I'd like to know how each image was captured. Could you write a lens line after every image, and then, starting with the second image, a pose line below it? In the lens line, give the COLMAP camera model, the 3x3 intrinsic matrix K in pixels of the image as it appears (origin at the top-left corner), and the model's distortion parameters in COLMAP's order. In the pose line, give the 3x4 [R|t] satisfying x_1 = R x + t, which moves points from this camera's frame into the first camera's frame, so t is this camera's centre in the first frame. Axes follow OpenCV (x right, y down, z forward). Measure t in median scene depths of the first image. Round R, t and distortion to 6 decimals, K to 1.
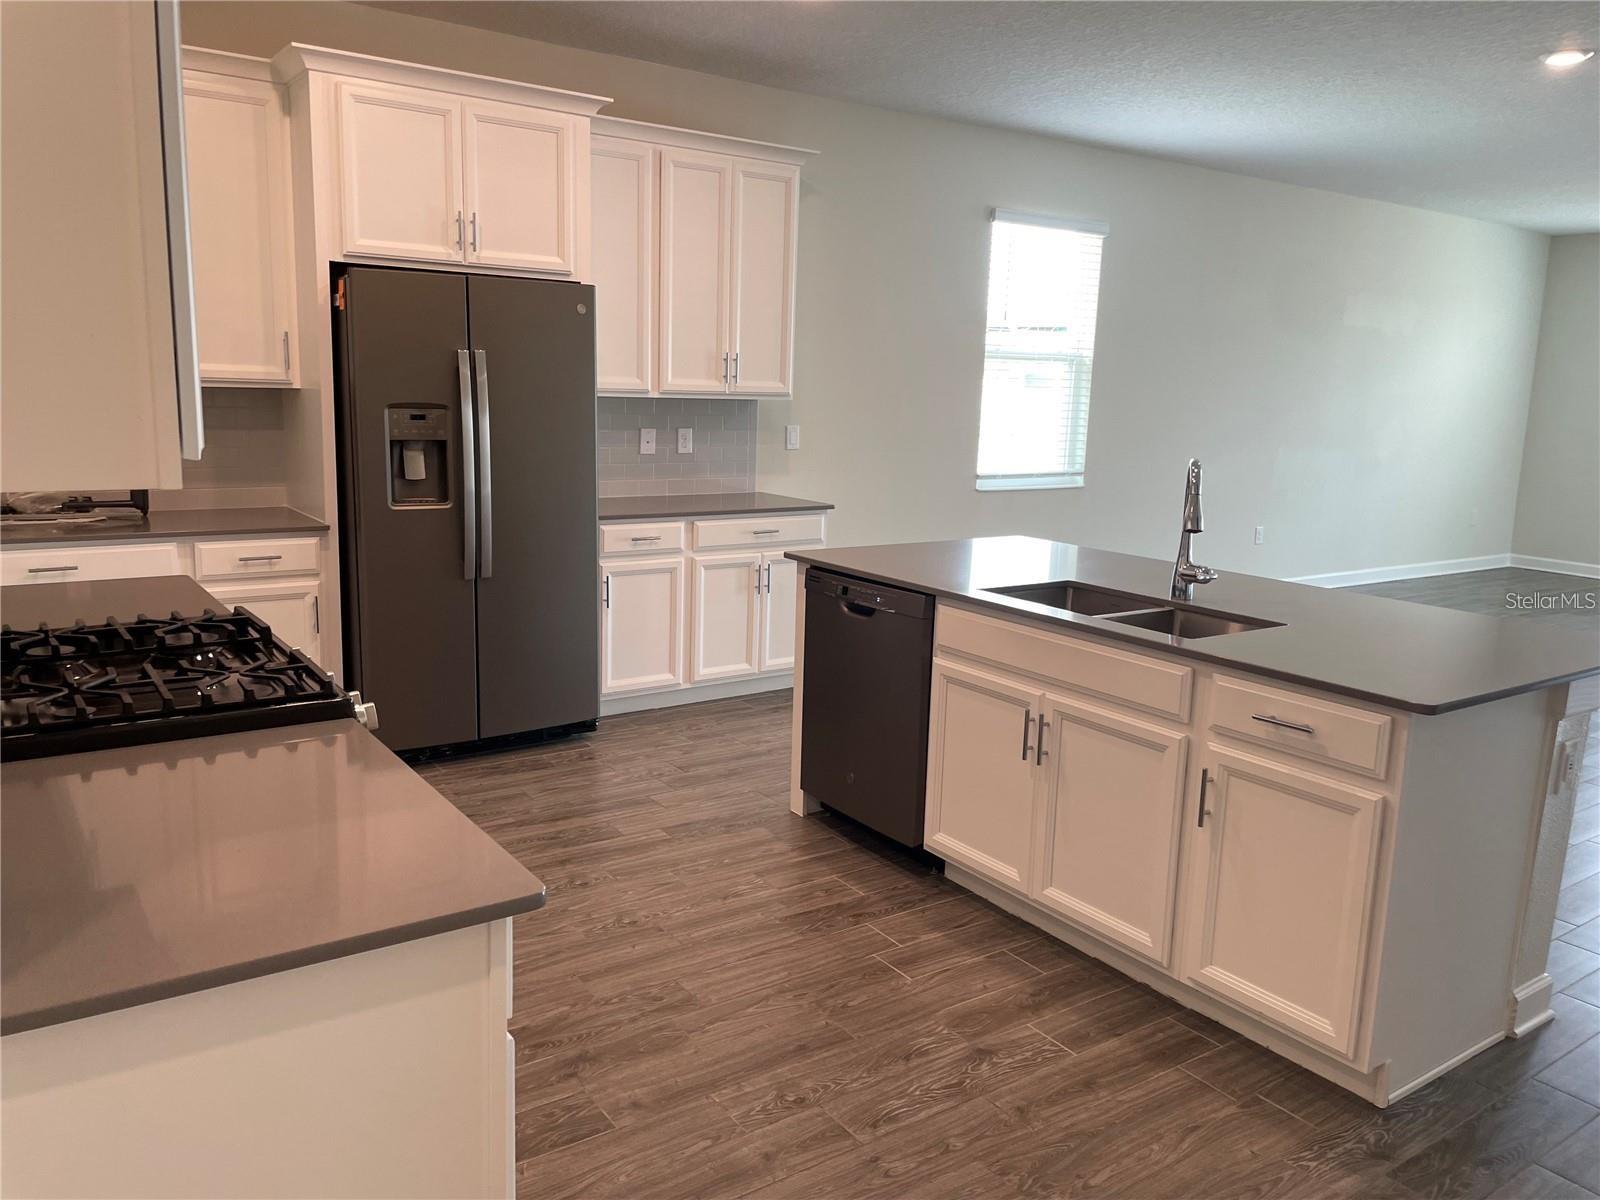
lens RADIAL K [[1219.0, 0, 800.0], [0, 1219.0, 600.0], [0, 0, 1]] dist [0.048798, 0.004933]
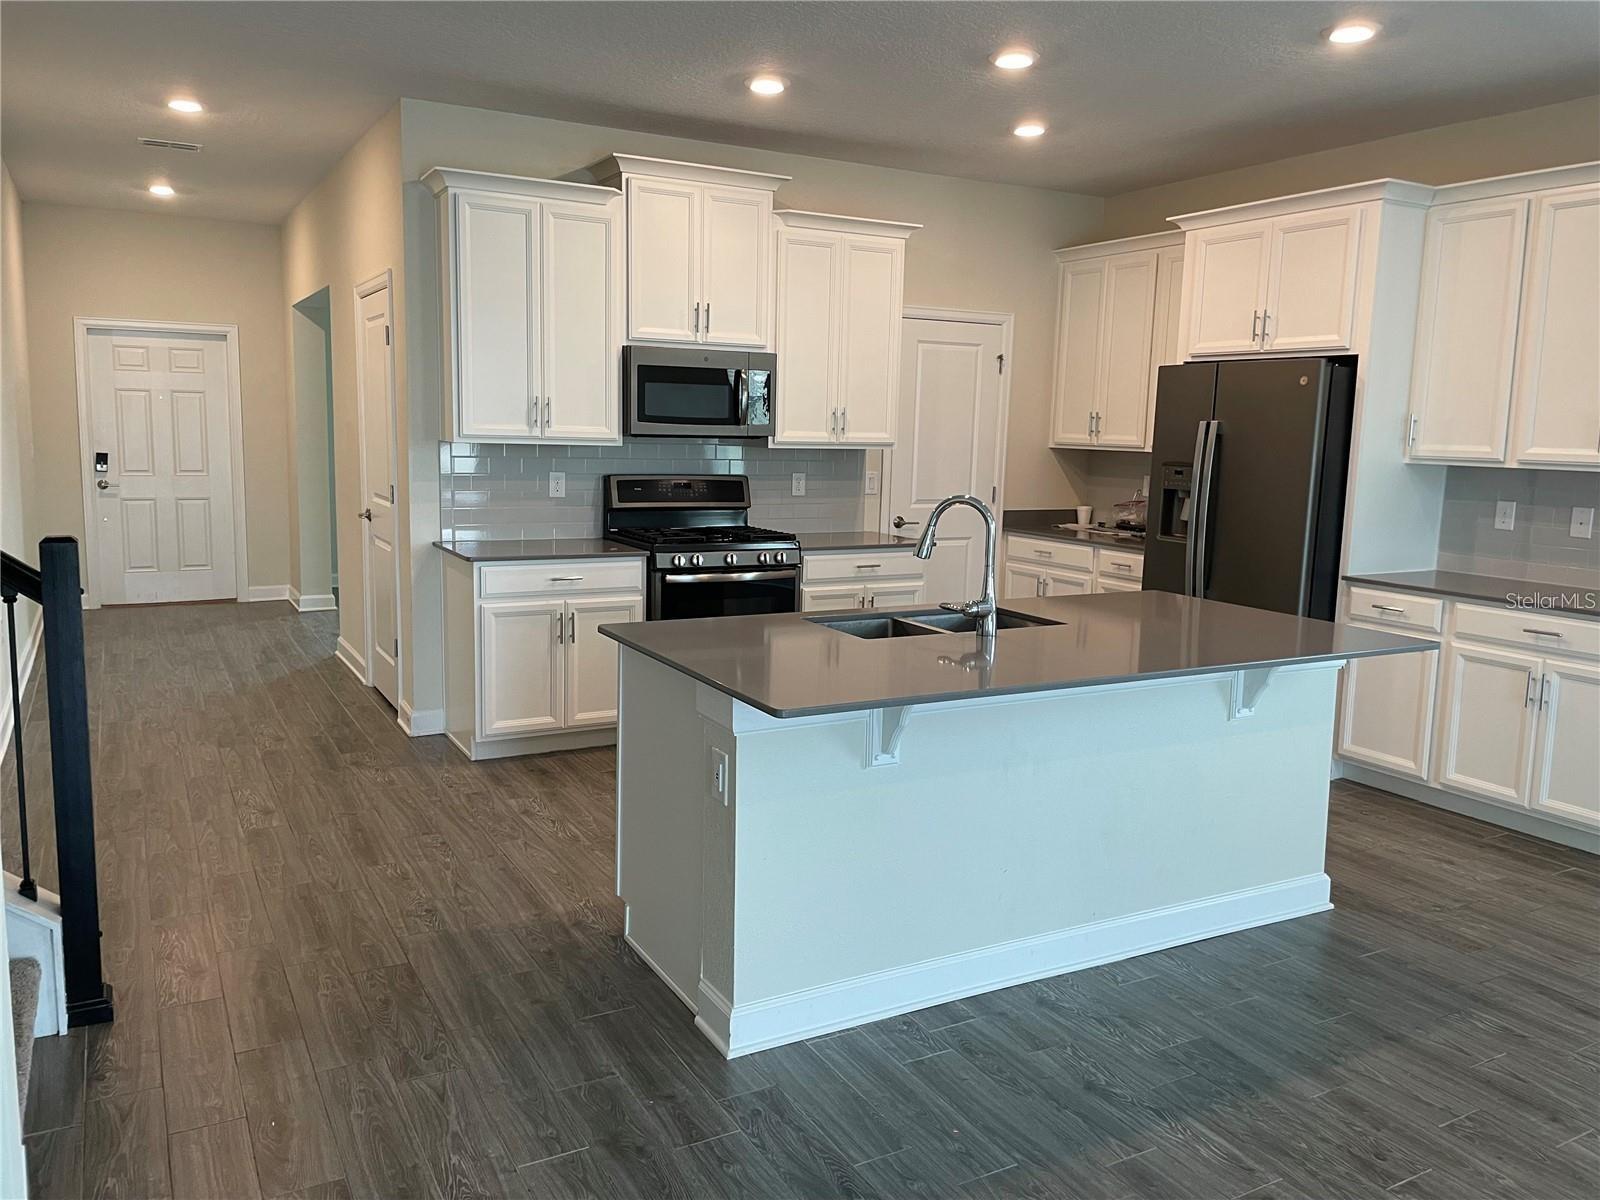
lens RADIAL K [[1219.0, 0, 800.0], [0, 1219.0, 600.0], [0, 0, 1]] dist [0.048798, 0.004933]
pose [[-0.115005, 0.104338, -0.987870, 0.843829], [-0.212364, 0.968895, 0.127057, -0.077573], [0.970400, 0.224400, -0.089270, 0.602596]]
